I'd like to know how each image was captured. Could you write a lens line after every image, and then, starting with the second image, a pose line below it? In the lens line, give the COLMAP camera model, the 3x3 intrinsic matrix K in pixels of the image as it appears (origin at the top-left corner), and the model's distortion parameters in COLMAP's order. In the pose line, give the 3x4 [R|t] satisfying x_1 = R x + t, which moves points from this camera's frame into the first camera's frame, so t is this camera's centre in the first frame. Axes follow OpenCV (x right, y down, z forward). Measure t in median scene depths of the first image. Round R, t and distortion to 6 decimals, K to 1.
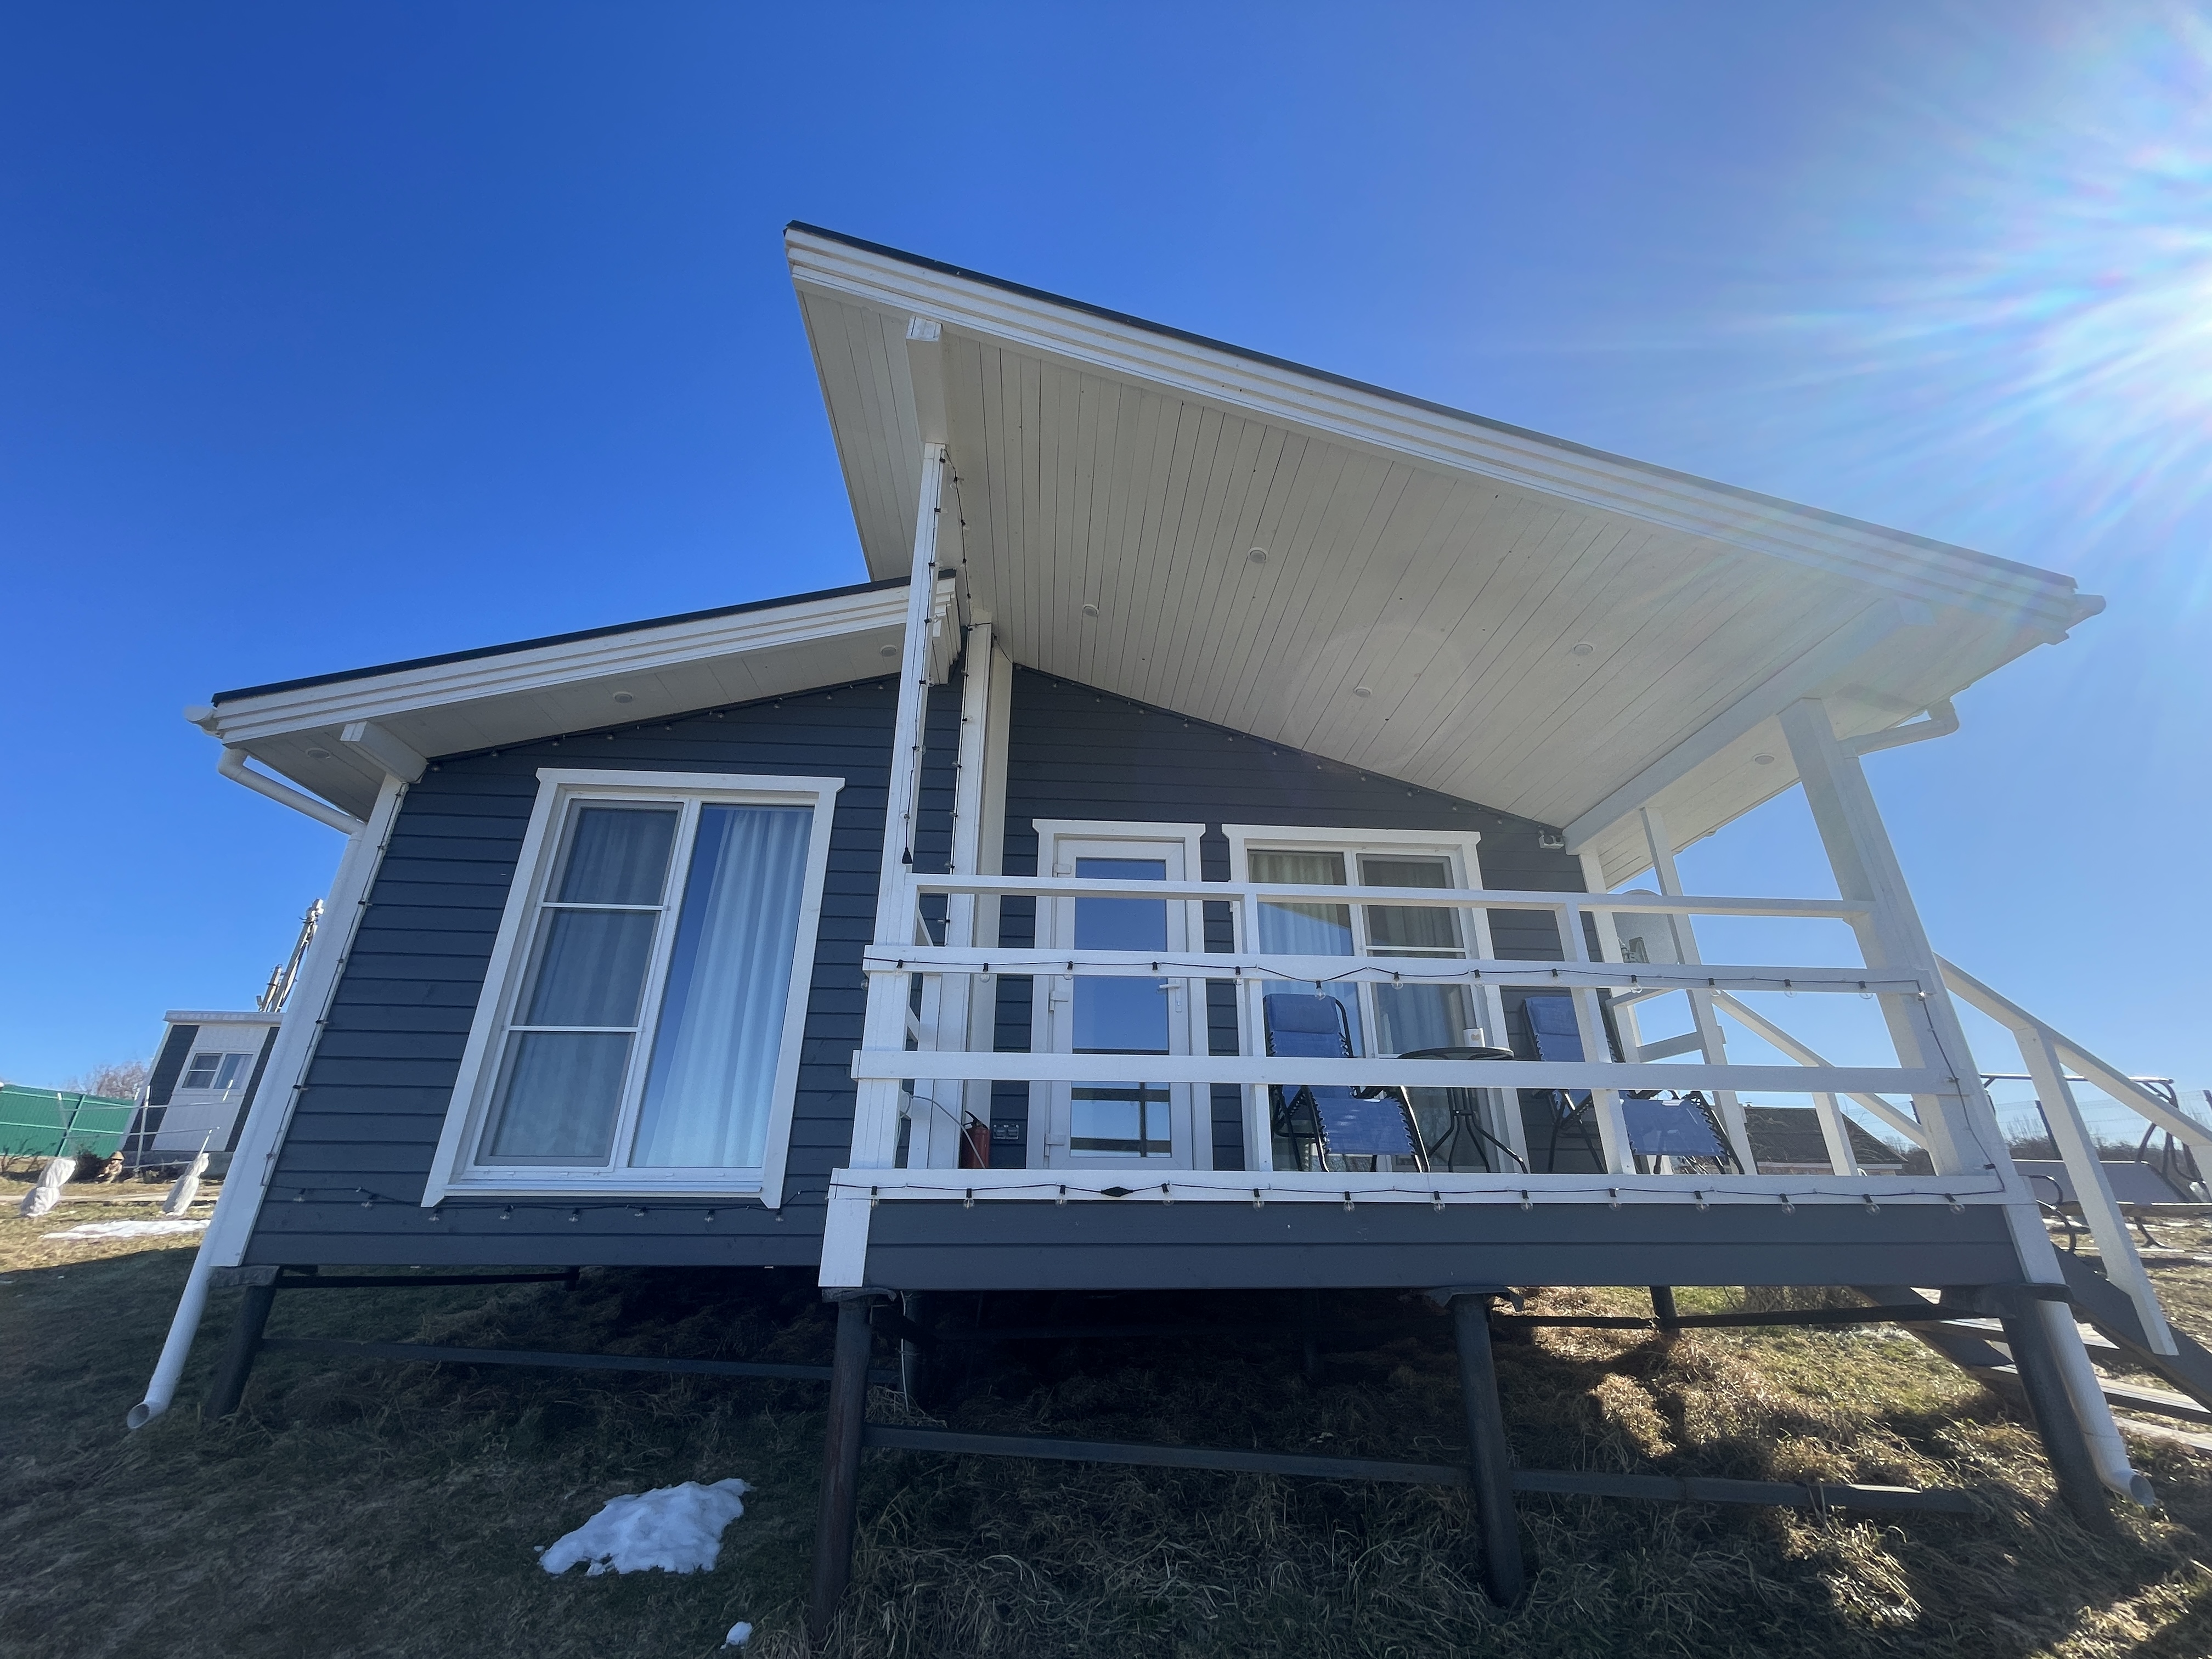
lens RADIAL K [[867.5, 0, 1106.0], [0, 867.5, 829.5], [0, 0, 1]] dist [-0.001099, -0.000031]
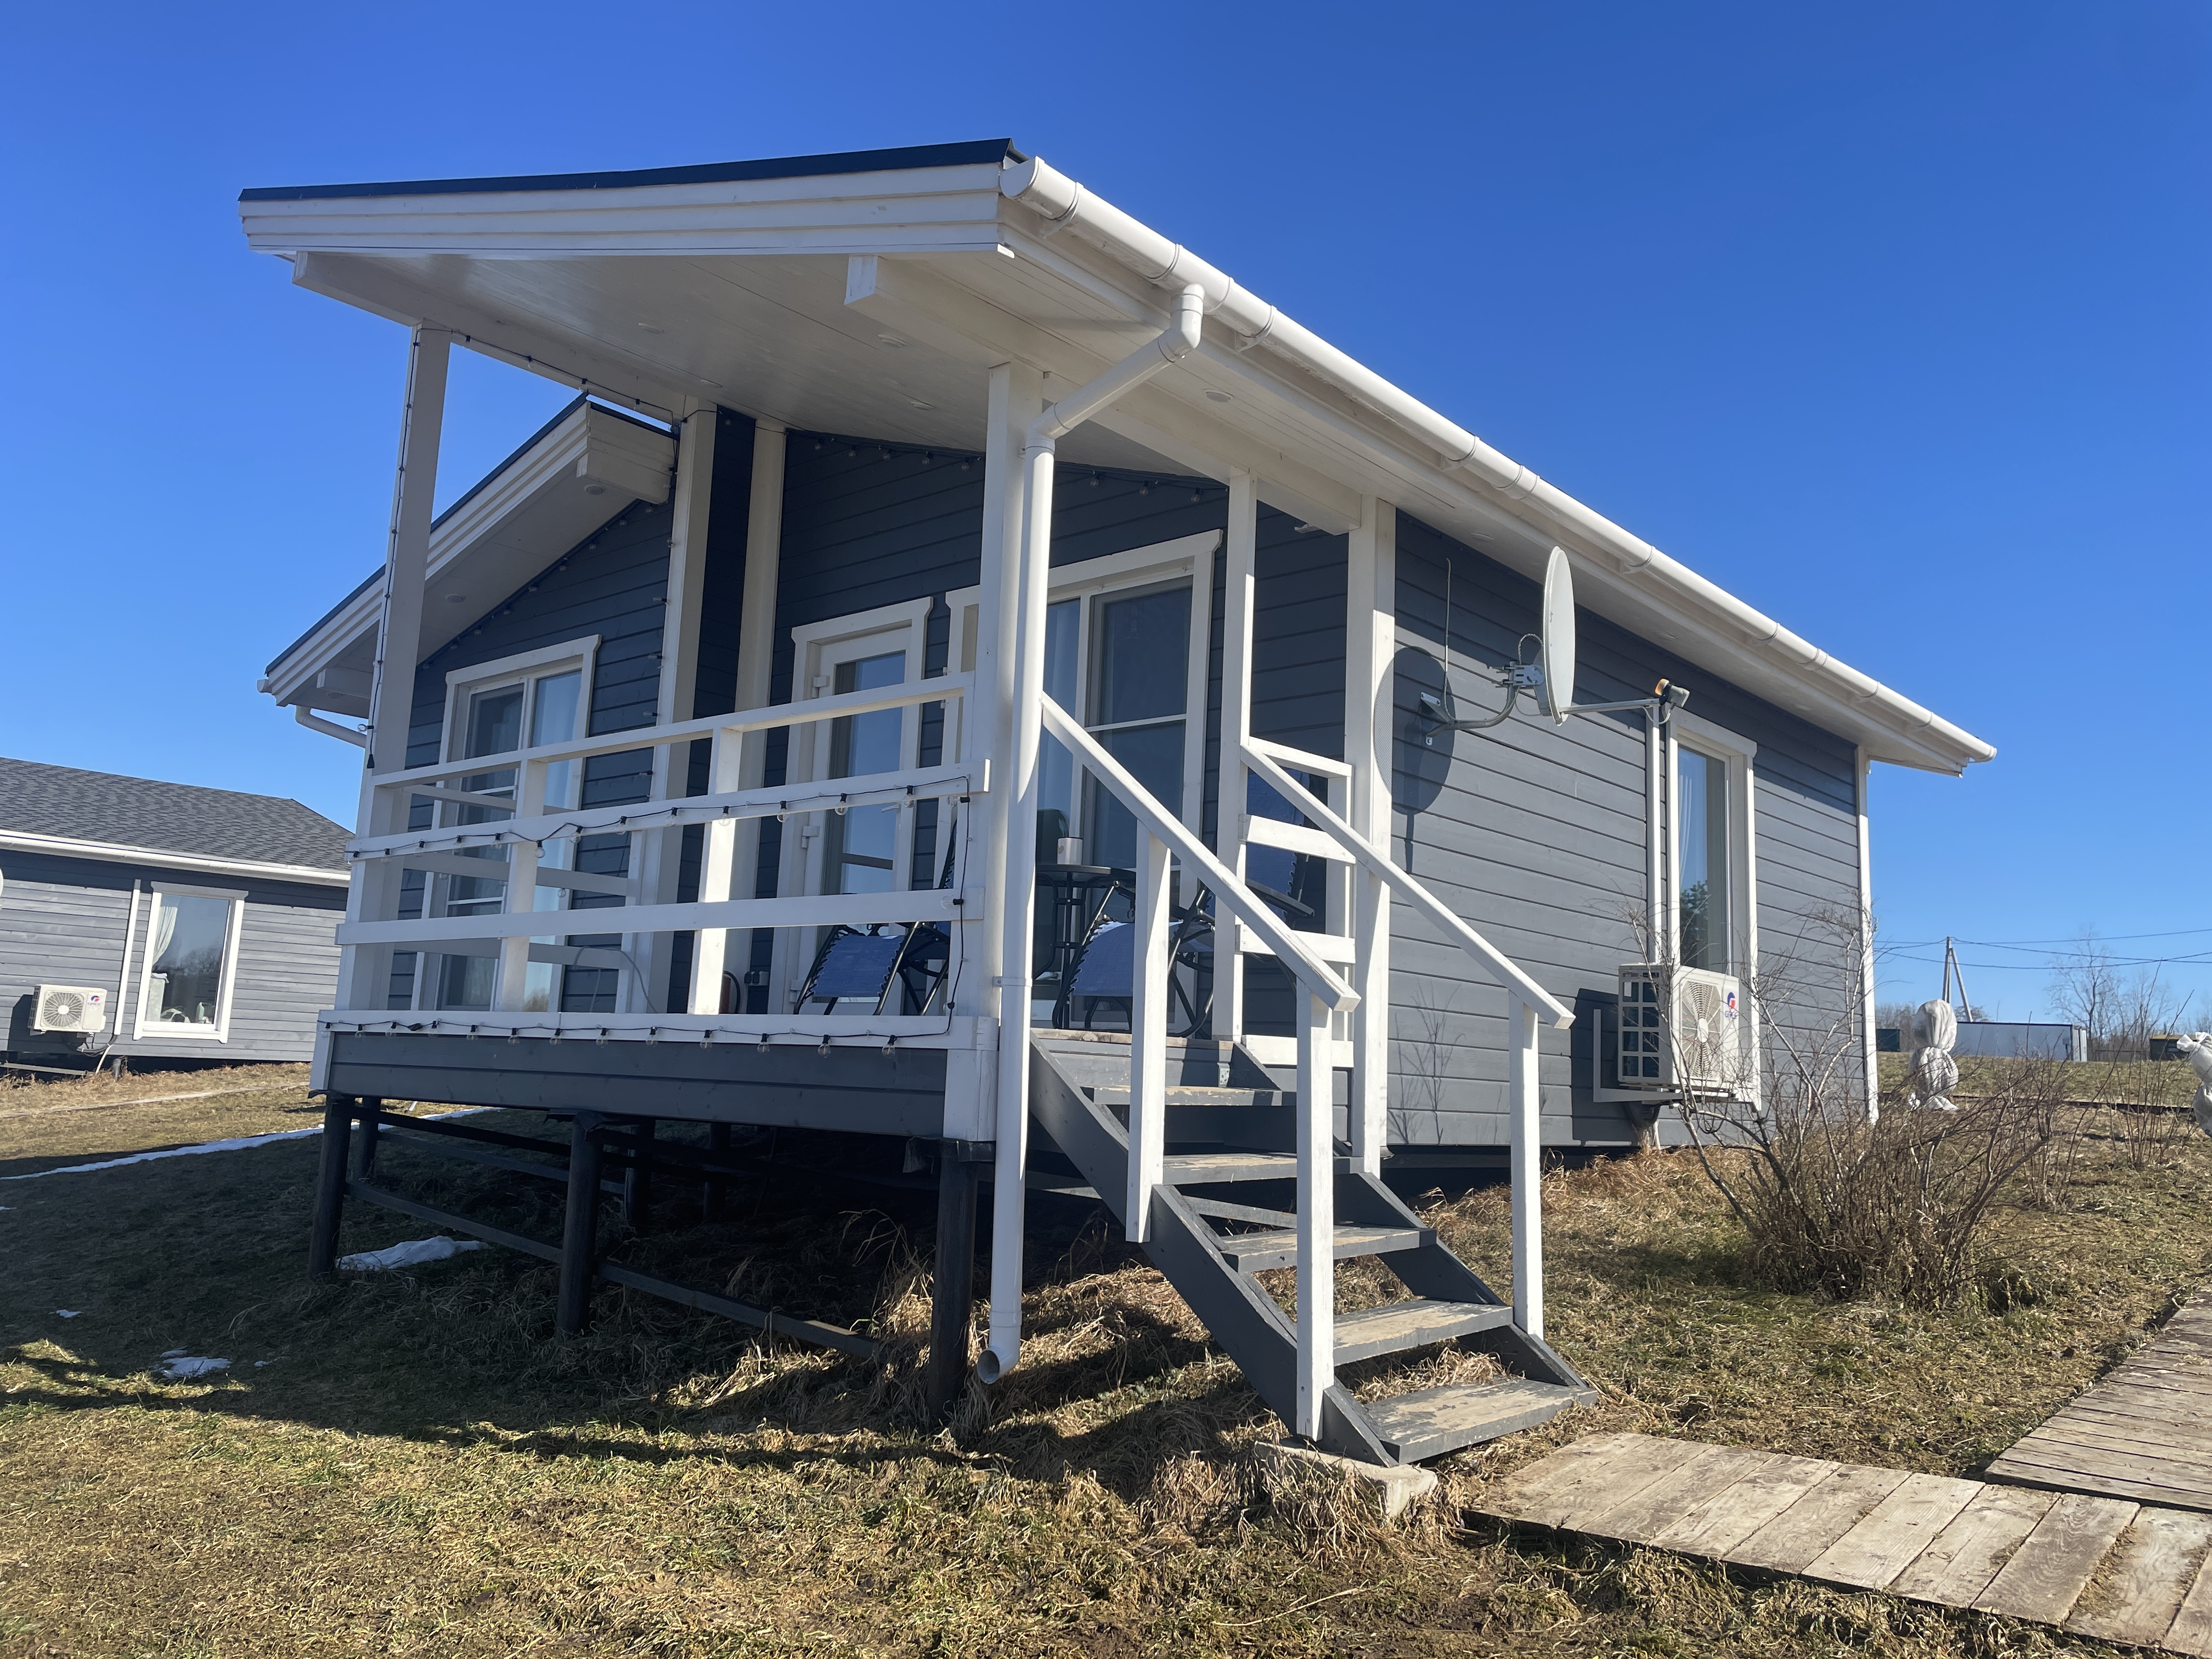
lens RADIAL K [[1663.2, 0, 1106.0], [0, 1663.2, 829.5], [0, 0, 1]] dist [0.137224, -0.221871]
pose [[0.699671, -0.077501, -0.710250, 1.497726], [0.243339, 0.960514, 0.134905, 0.036483], [0.671749, -0.267221, 0.690902, 0.033349]]
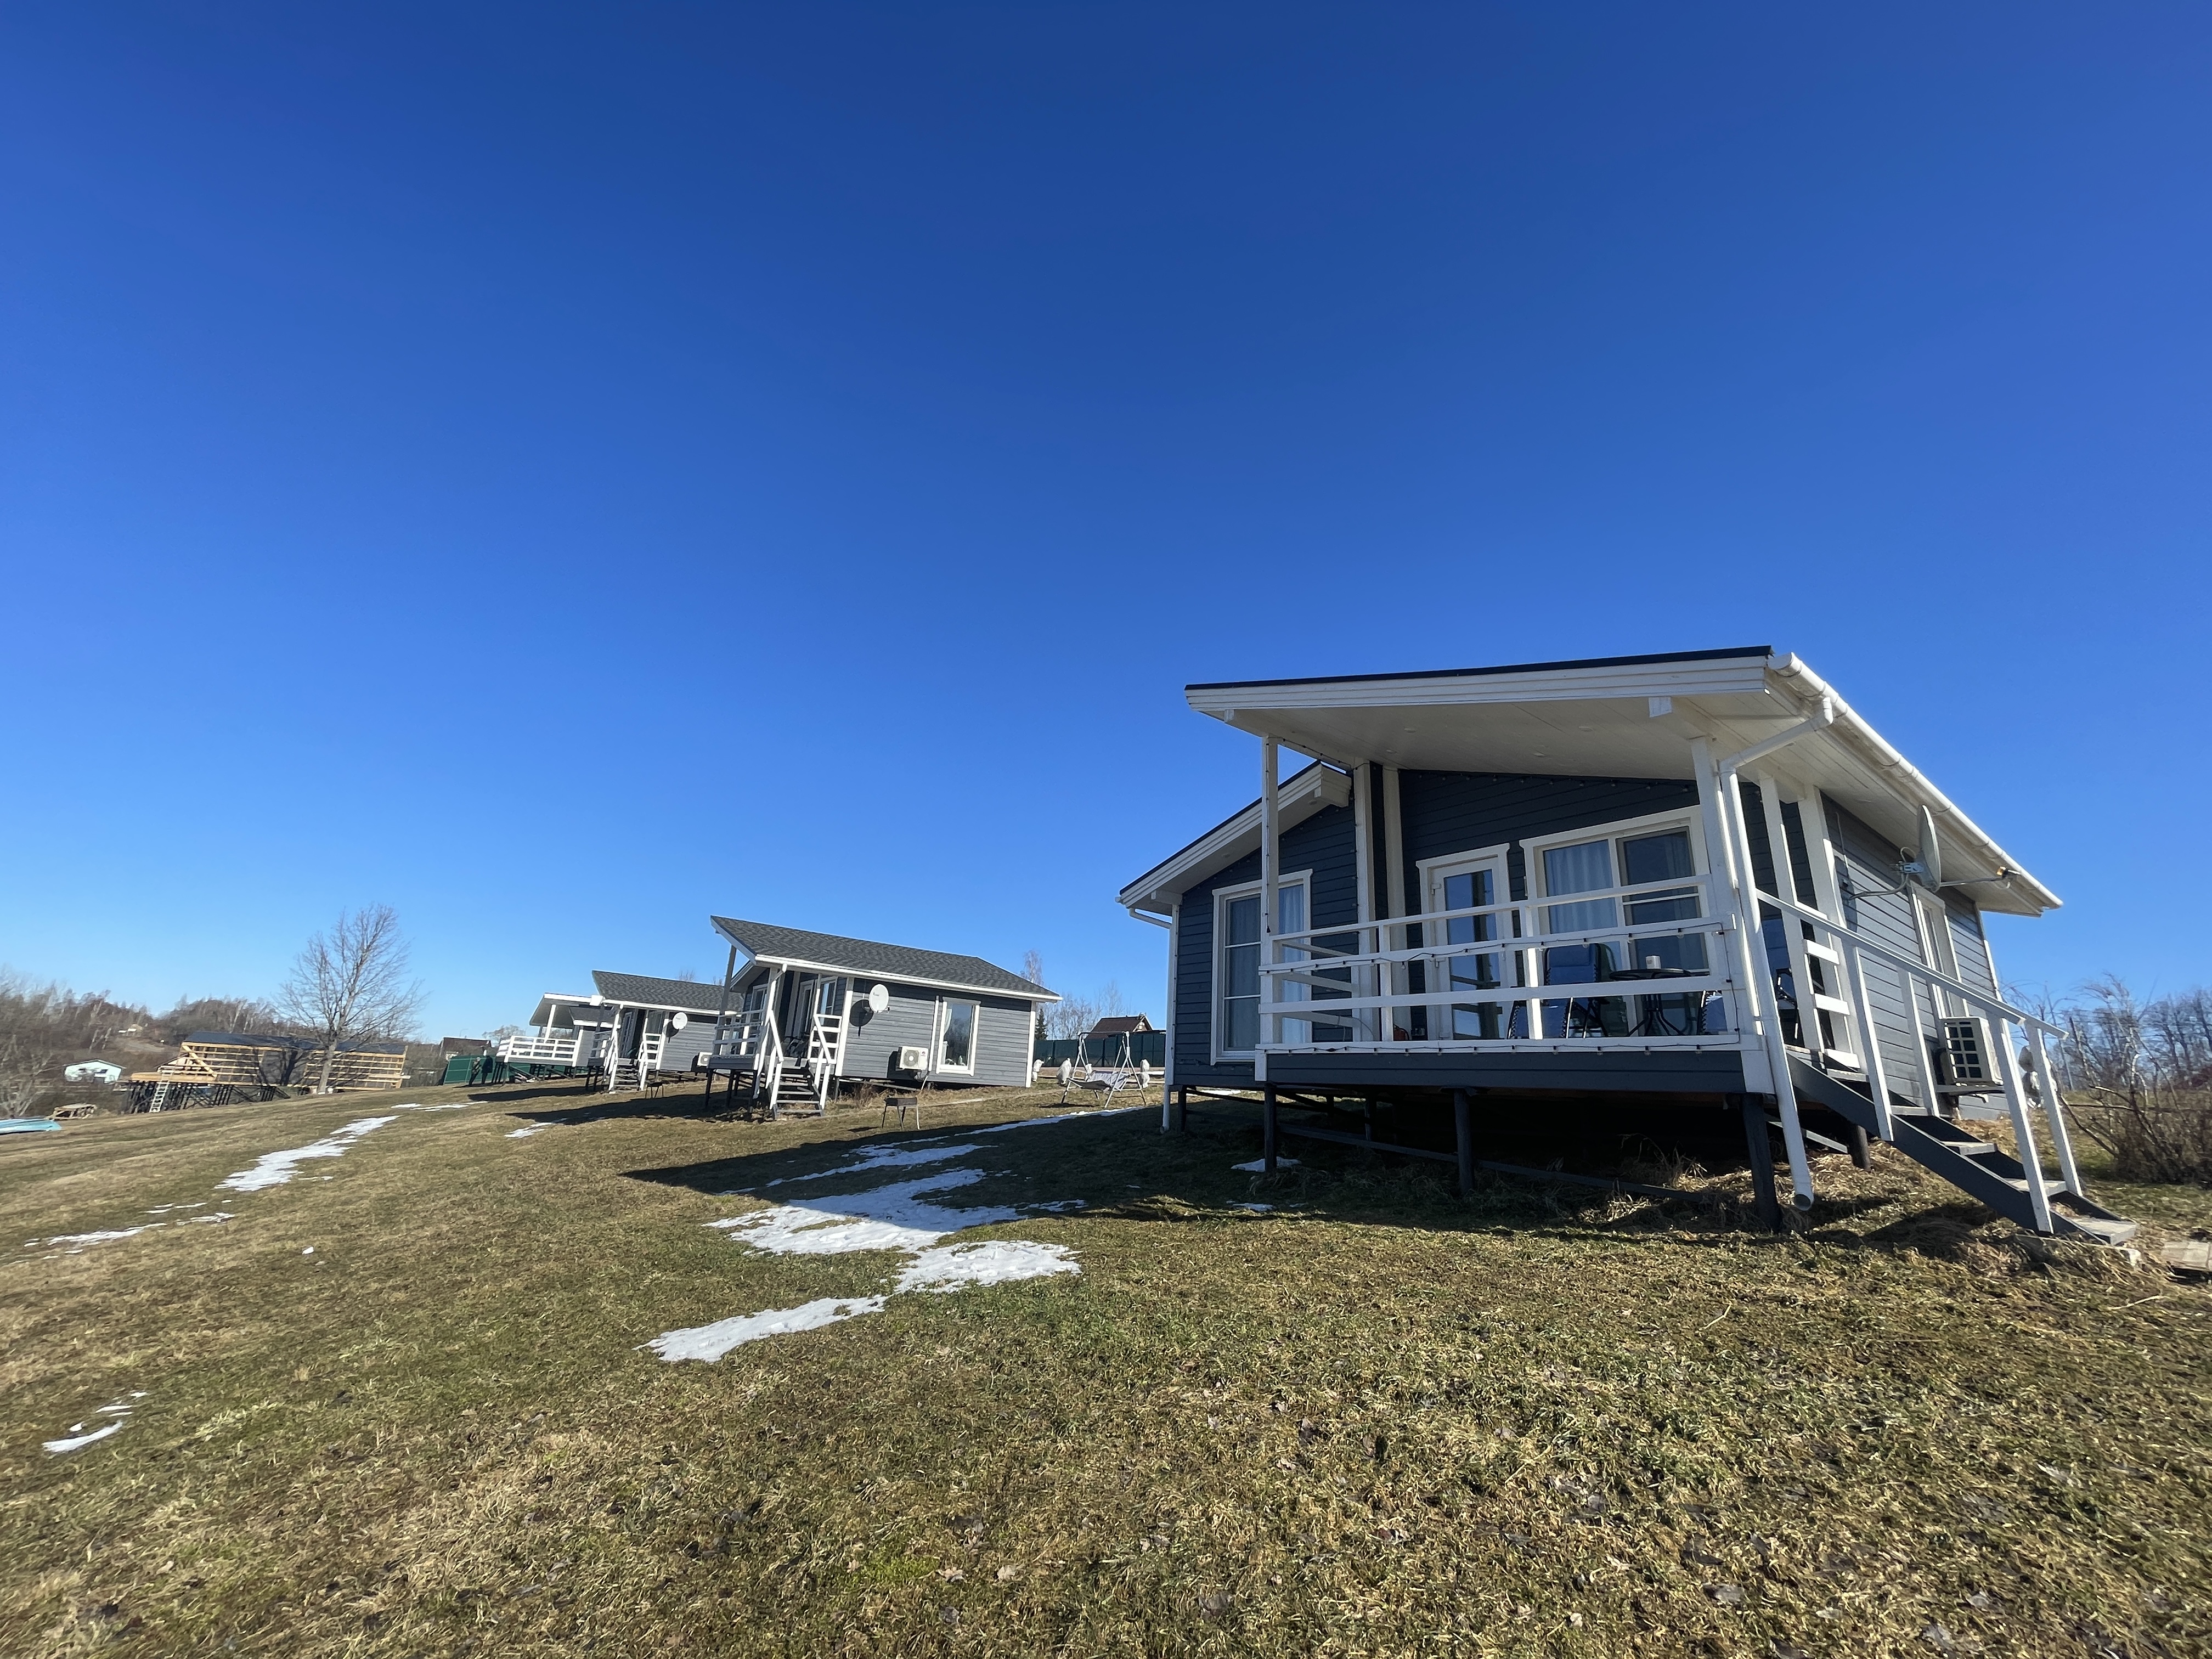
lens RADIAL K [[884.4, 0, 1106.0], [0, 884.4, 829.5], [0, 0, 1]] dist [-0.009534, -0.000028]
pose [[0.547807, -0.218822, -0.807481, 1.224412], [0.282320, 0.956922, -0.067789, -0.153890], [0.787530, -0.190833, 0.585986, -0.637792]]
